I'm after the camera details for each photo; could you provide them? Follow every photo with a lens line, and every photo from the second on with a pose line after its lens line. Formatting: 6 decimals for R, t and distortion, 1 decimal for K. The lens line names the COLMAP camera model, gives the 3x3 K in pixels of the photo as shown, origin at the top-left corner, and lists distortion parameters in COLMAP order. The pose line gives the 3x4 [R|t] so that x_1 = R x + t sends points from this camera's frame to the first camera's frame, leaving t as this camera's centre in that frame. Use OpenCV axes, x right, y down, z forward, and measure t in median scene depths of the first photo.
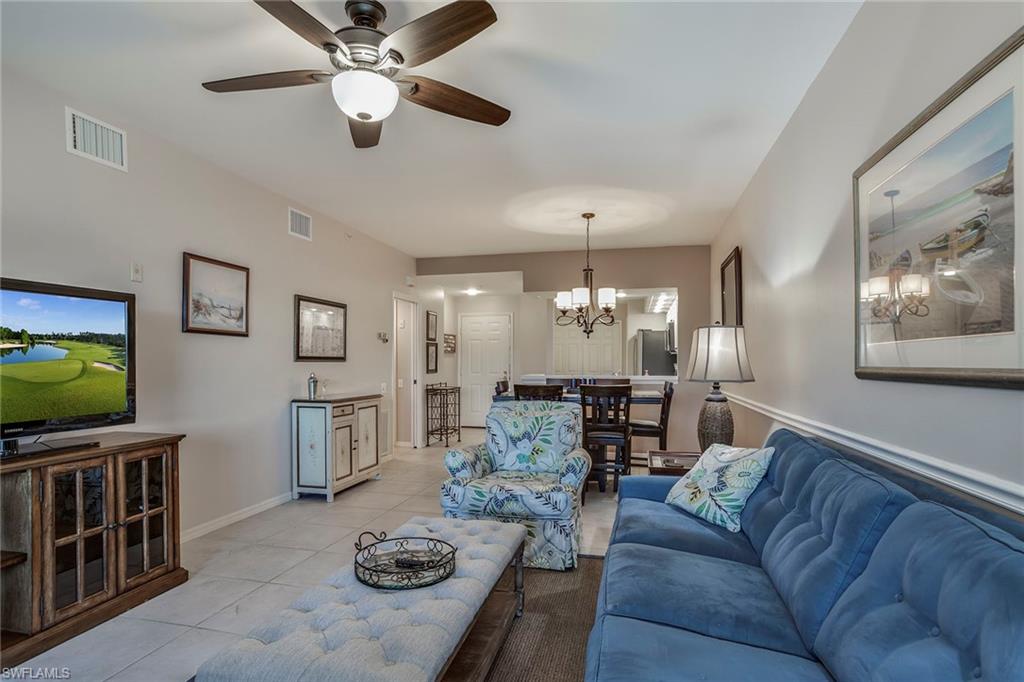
lens RADIAL K [[535.7, 0, 513.1], [0, 535.7, 362.6], [0, 0, 1]] dist [-0.020822, 0.000028]
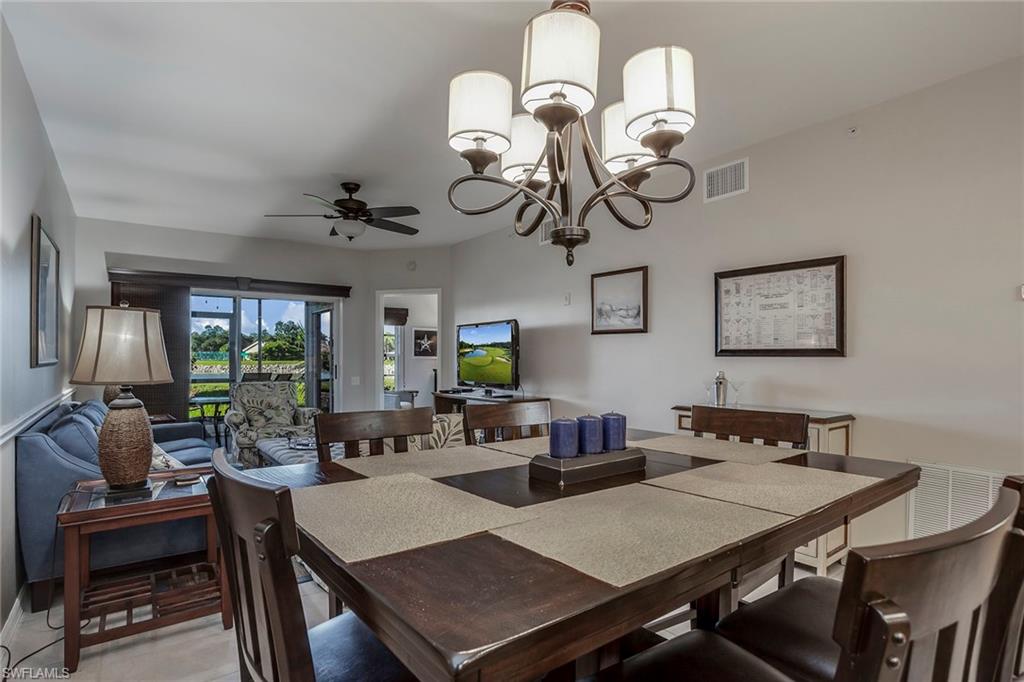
lens RADIAL K [[508.1, 0, 514.3], [0, 508.1, 357.5], [0, 0, 1]] dist [-0.001551, -0.000117]
pose [[-0.616147, 0.000210, -0.787631, 0.490579], [-0.002591, 0.999994, 0.002294, -0.002079], [0.787627, 0.003454, -0.616143, 1.593949]]
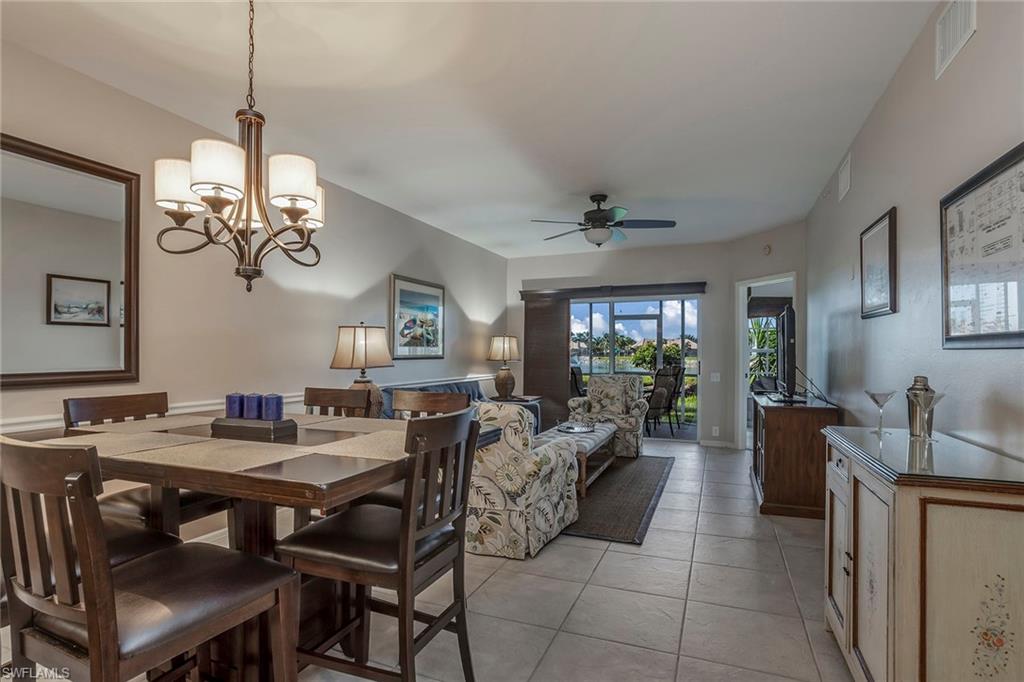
lens RADIAL K [[525.0, 0, 516.2], [0, 525.0, 355.9], [0, 0, 1]] dist [-0.021983, 0.000714]
pose [[-0.992688, 0.003989, 0.120645, -0.134709], [0.004599, 0.999978, 0.004783, 0.000723], [-0.120623, 0.005303, -0.992684, 1.904945]]
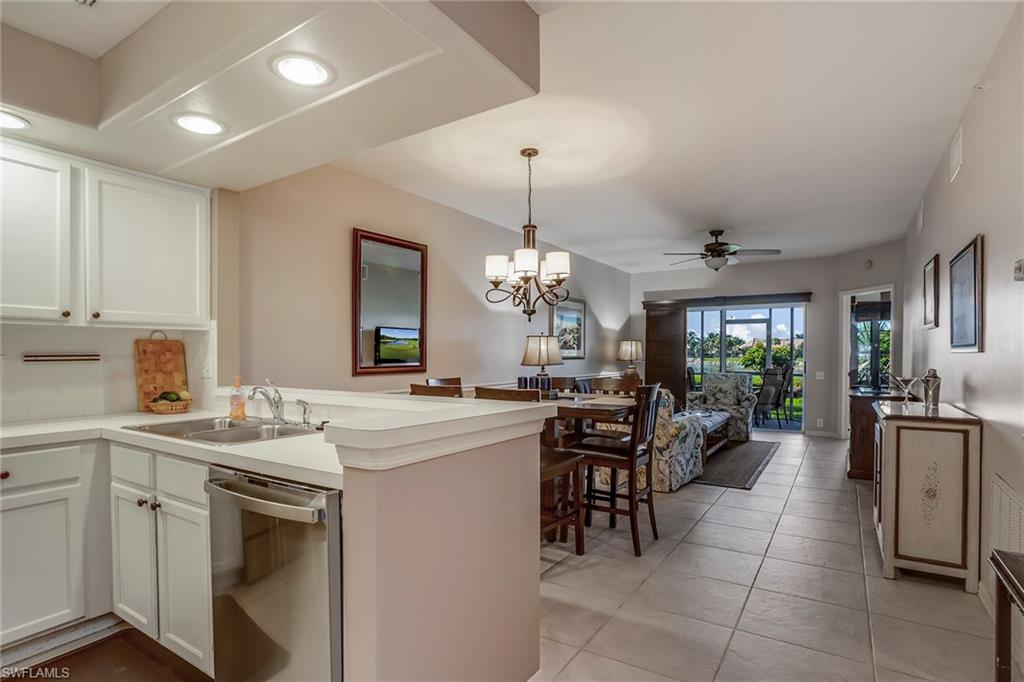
lens RADIAL K [[535.7, 0, 513.1], [0, 535.7, 362.6], [0, 0, 1]] dist [-0.020822, 0.000028]
pose [[-0.953669, -0.000214, 0.300859, -0.077243], [0.004328, 0.999887, 0.014431, -0.000913], [-0.300828, 0.015064, -0.953559, 2.389033]]
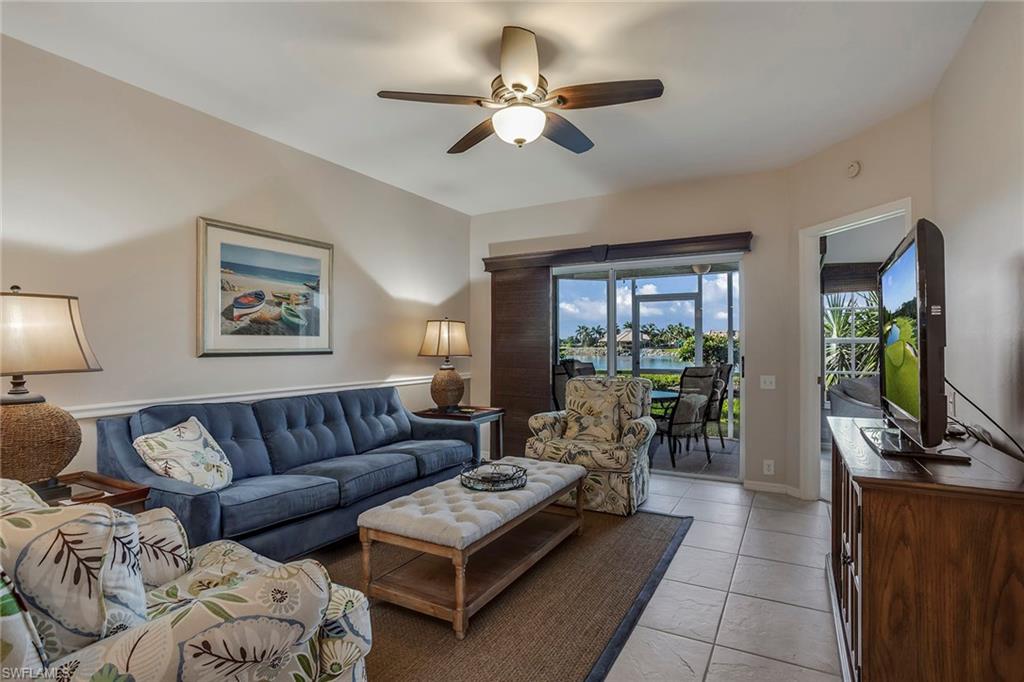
lens RADIAL K [[523.4, 0, 510.6], [0, 523.4, 344.6], [0, 0, 1]] dist [-0.048507, 0.031901]
pose [[-0.968599, 0.008359, 0.248488, -0.336256], [0.007808, 0.999964, -0.003202, 0.003211], [-0.248506, -0.001161, -0.968630, 1.266516]]
